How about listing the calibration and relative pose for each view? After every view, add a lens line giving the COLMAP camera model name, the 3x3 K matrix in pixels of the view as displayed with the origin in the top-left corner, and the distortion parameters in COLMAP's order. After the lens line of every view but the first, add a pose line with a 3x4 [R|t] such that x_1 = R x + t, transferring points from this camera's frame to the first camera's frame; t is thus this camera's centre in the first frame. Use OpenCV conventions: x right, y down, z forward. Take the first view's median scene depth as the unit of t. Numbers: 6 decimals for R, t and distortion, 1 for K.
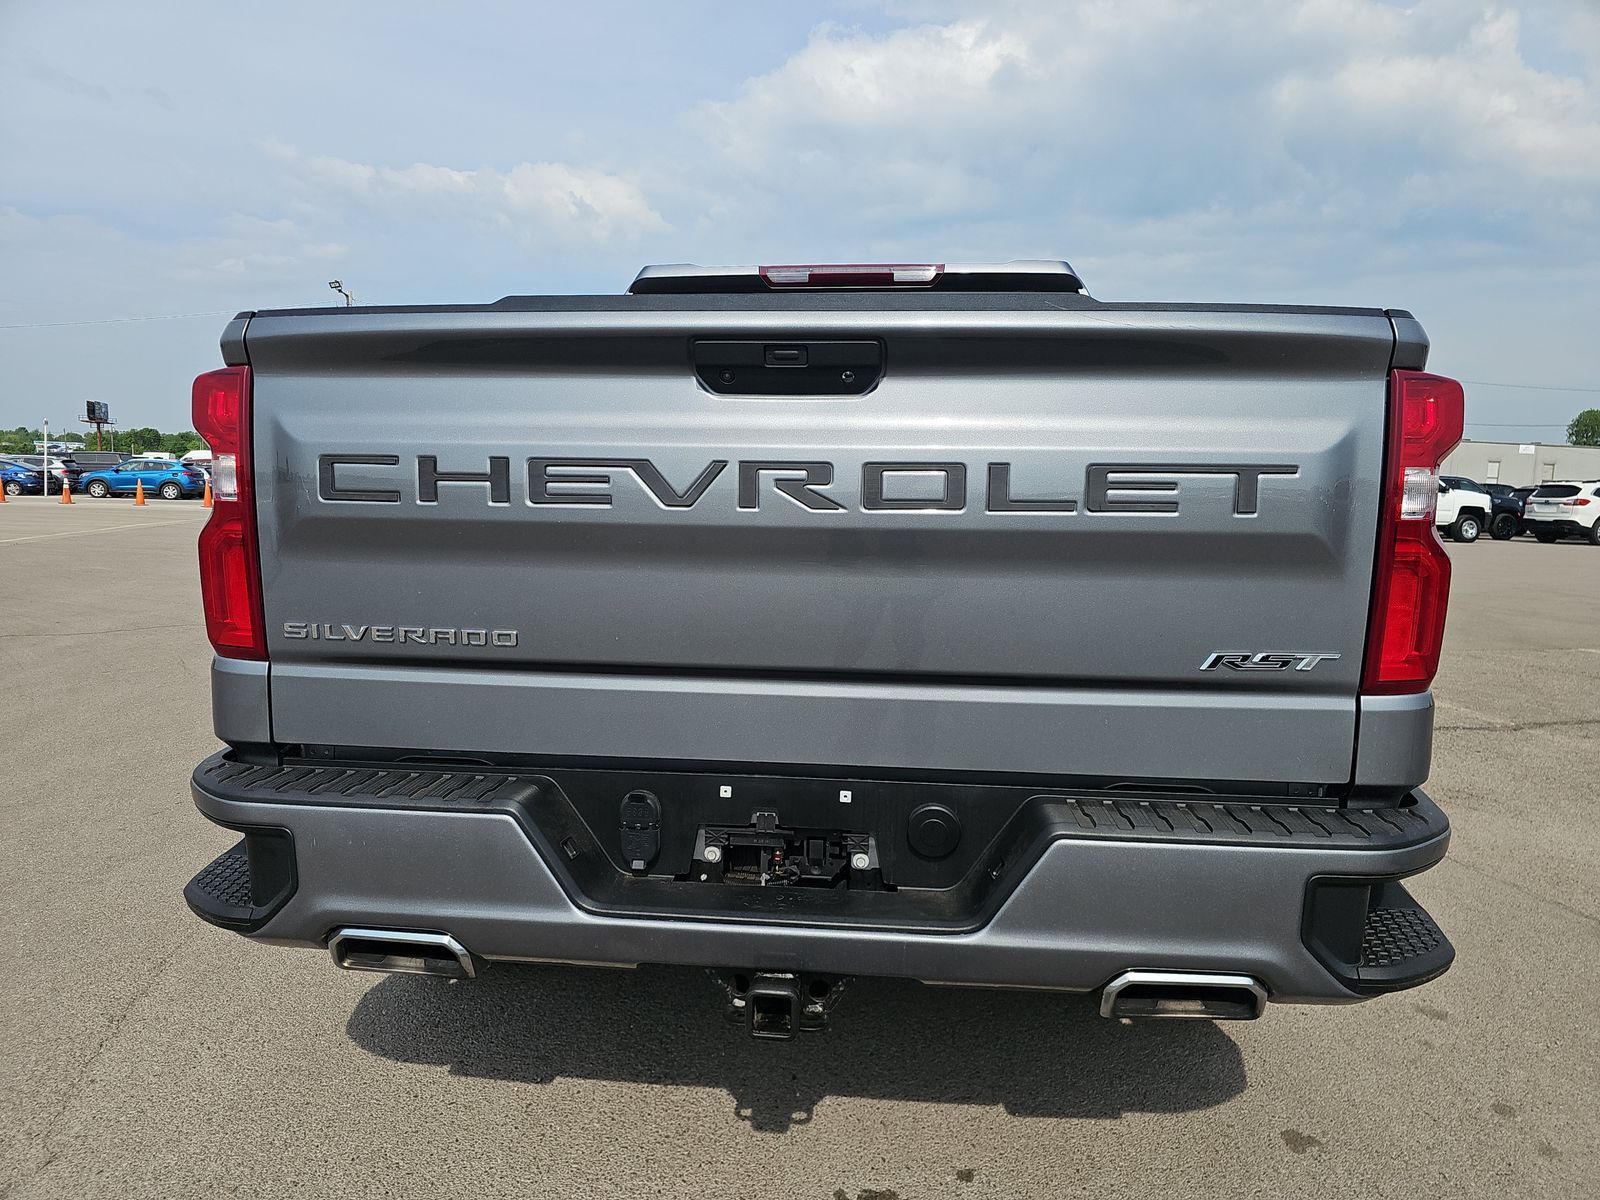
lens RADIAL K [[1094.2, 0, 794.9], [0, 1094.2, 597.7], [0, 0, 1]] dist [0.008709, -0.002487]
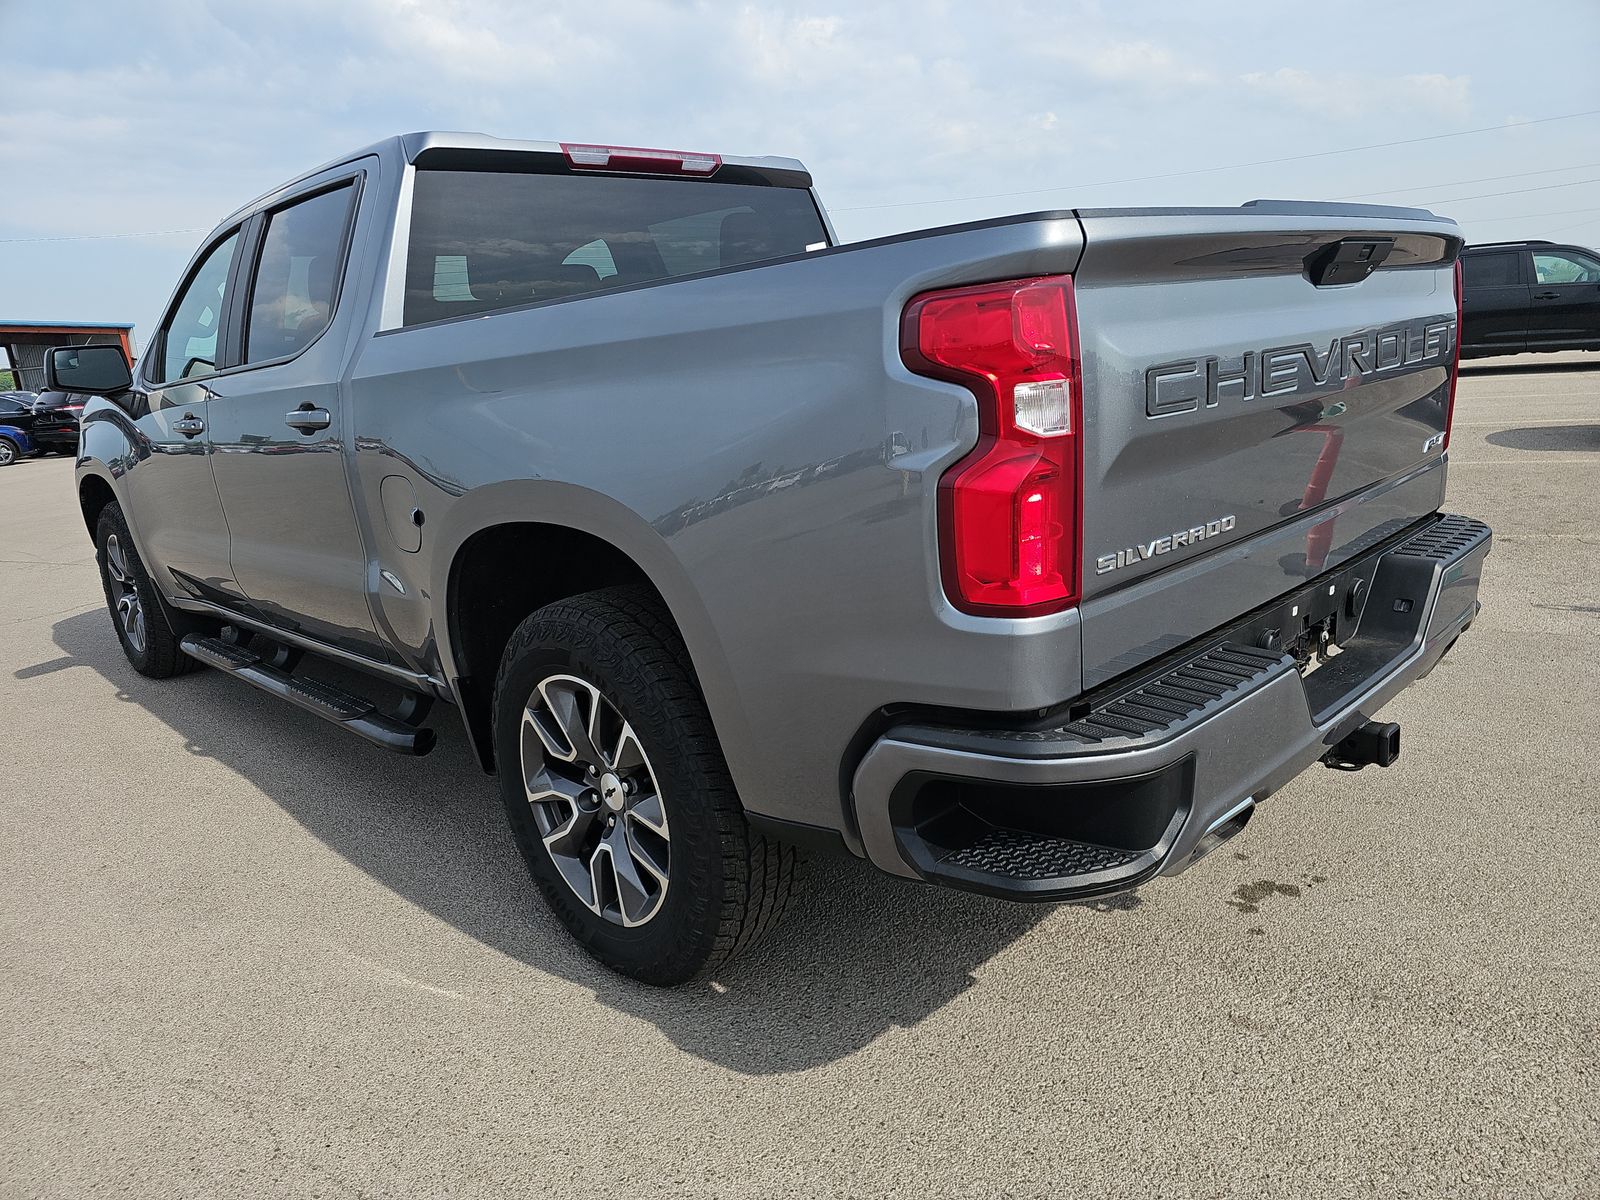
lens RADIAL K [[1094.2, 0, 796.6], [0, 1094.2, 603.5], [0, 0, 1]] dist [0.008709, -0.002487]
pose [[0.621194, -0.243846, 0.744753, -1.176300], [0.165274, 0.969746, 0.179660, -0.131757], [-0.766030, 0.011484, 0.642702, 0.540115]]
